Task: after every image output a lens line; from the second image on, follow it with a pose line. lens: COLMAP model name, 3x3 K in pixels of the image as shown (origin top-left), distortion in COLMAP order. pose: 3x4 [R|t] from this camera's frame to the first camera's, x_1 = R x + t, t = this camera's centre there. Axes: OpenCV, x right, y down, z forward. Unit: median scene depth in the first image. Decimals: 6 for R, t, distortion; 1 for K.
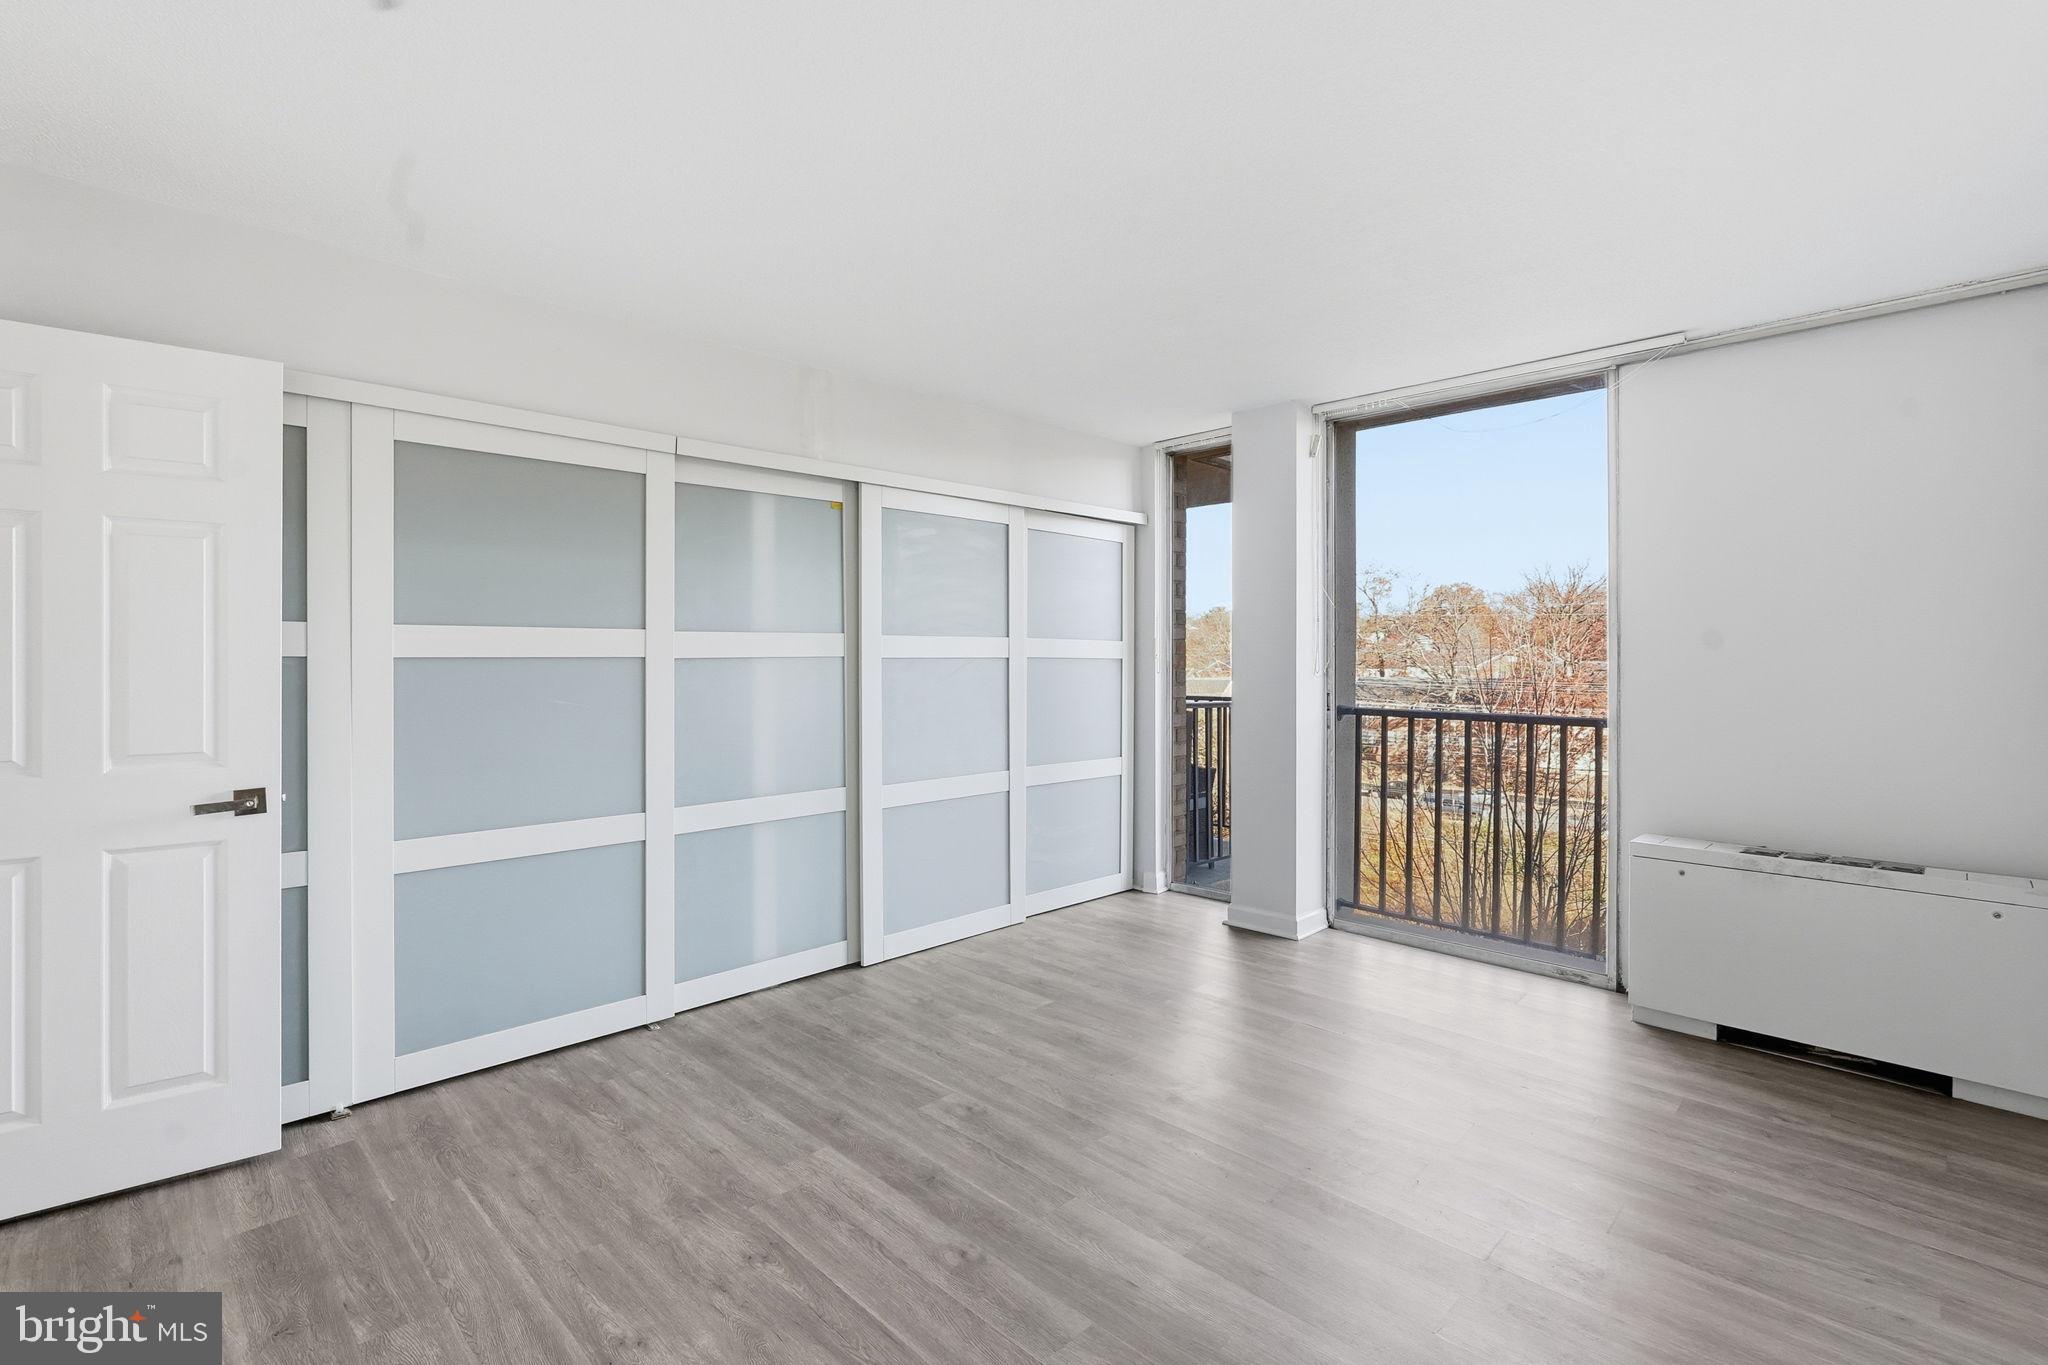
lens RADIAL K [[939.9, 0, 1036.1], [0, 939.9, 655.0], [0, 0, 1]] dist [-0.001971, 0.000471]
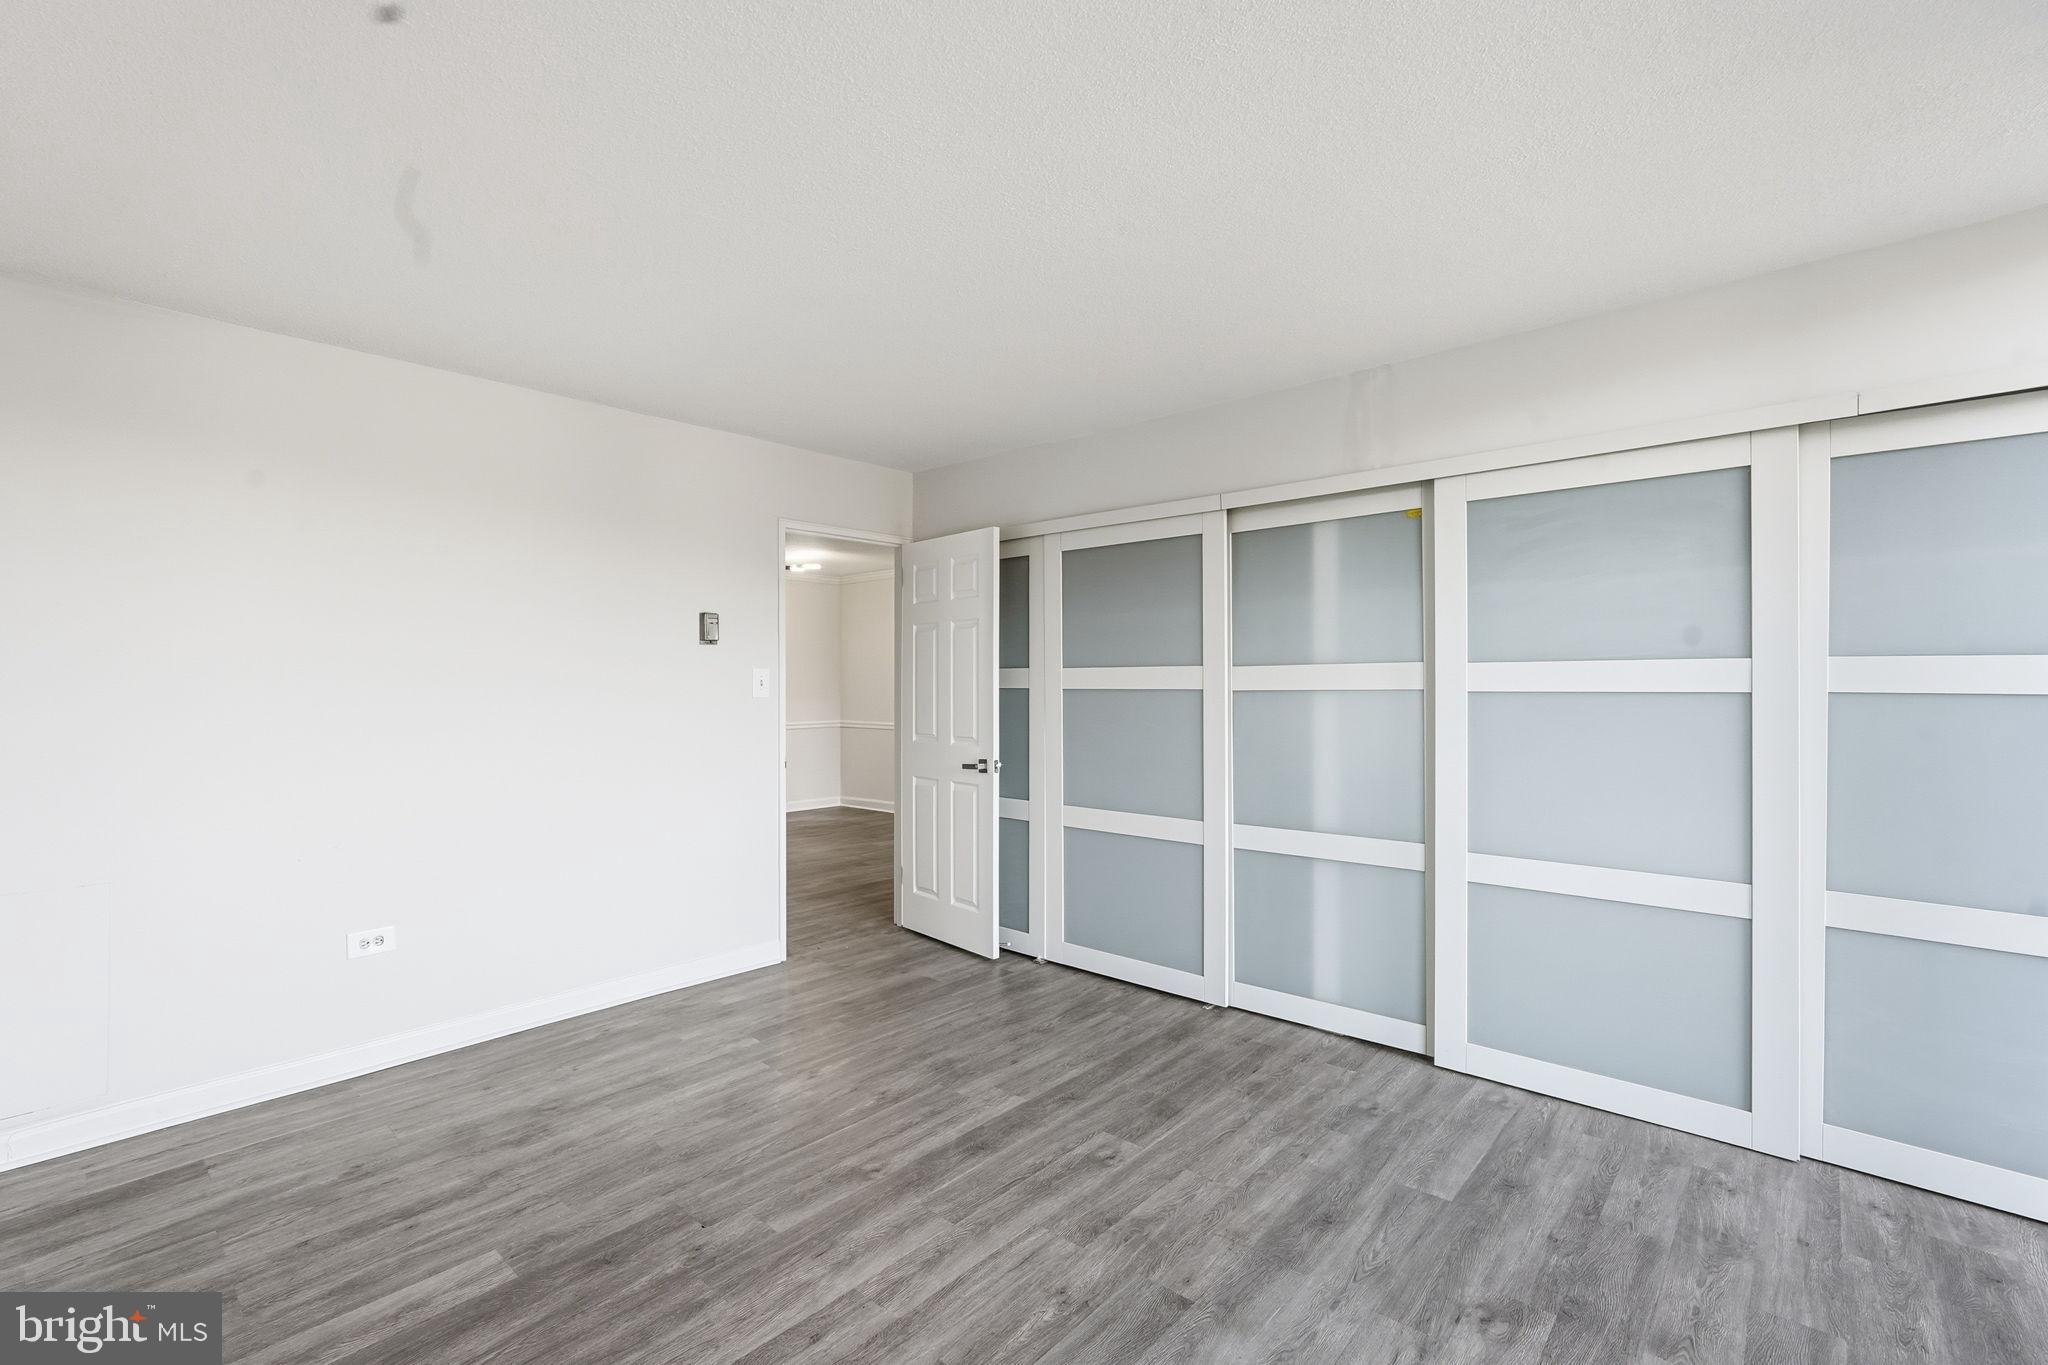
lens RADIAL K [[927.7, 0, 1018.3], [0, 927.7, 684.3], [0, 0, 1]] dist [-0.026810, 0.014124]
pose [[0.038166, 0.002154, -0.999269, 0.812468], [0.003852, 0.999990, 0.002303, -0.008762], [0.999264, -0.003937, 0.038157, 0.805460]]
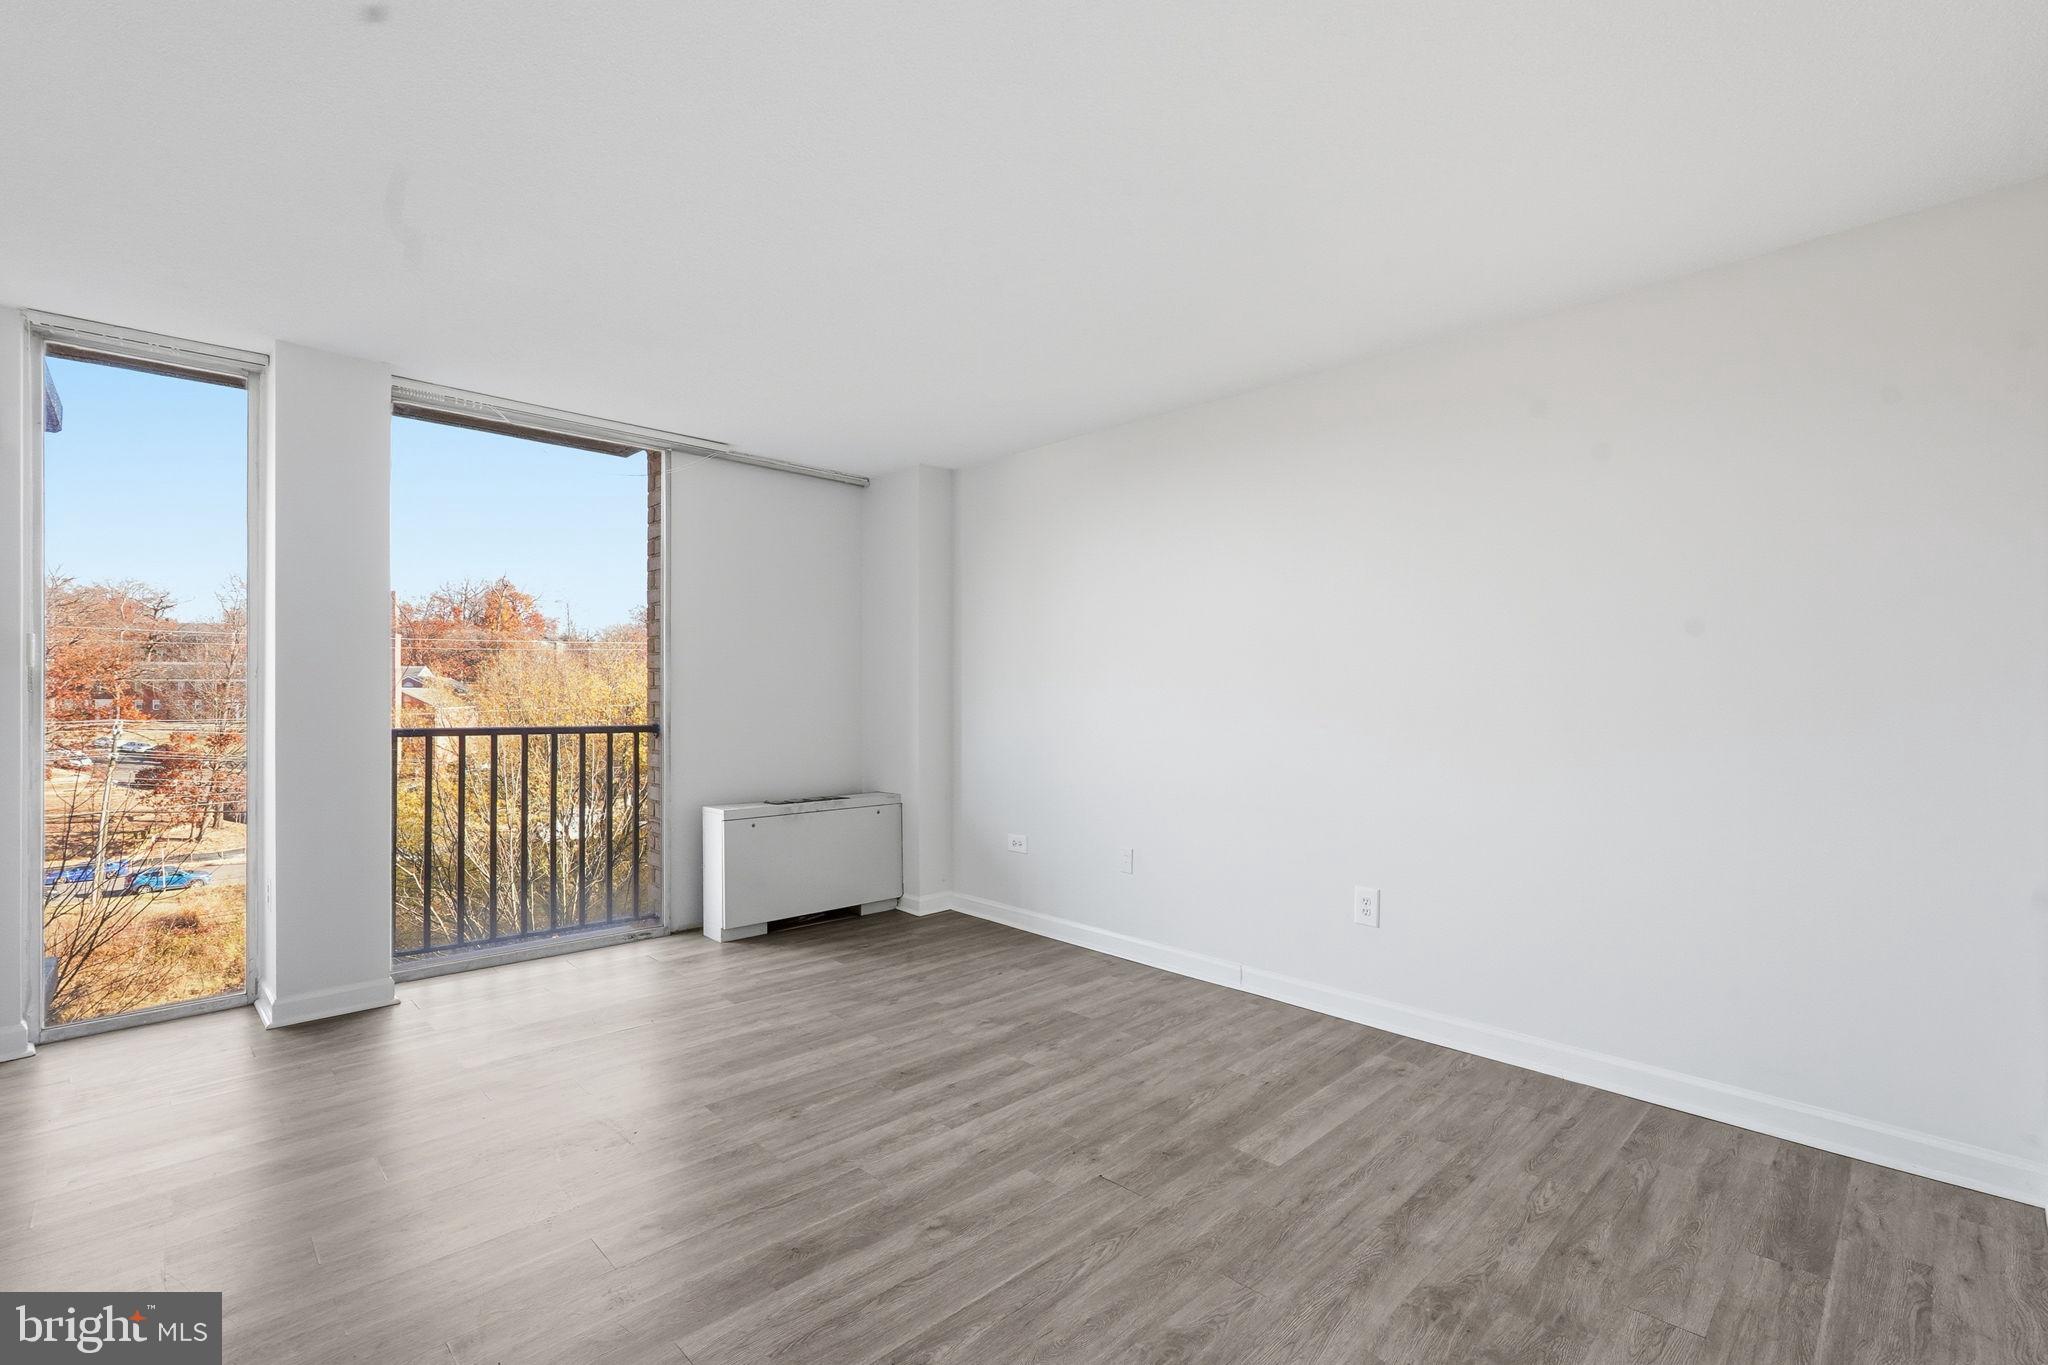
lens RADIAL K [[895.9, 0, 1013.2], [0, 895.9, 692.6], [0, 0, 1]] dist [-0.001305, 0.001013]
pose [[0.032137, 0.001851, 0.999482, -0.752491], [-0.005222, 0.999985, -0.001684, 0.031140], [-0.999470, -0.005165, 0.032147, 0.620555]]
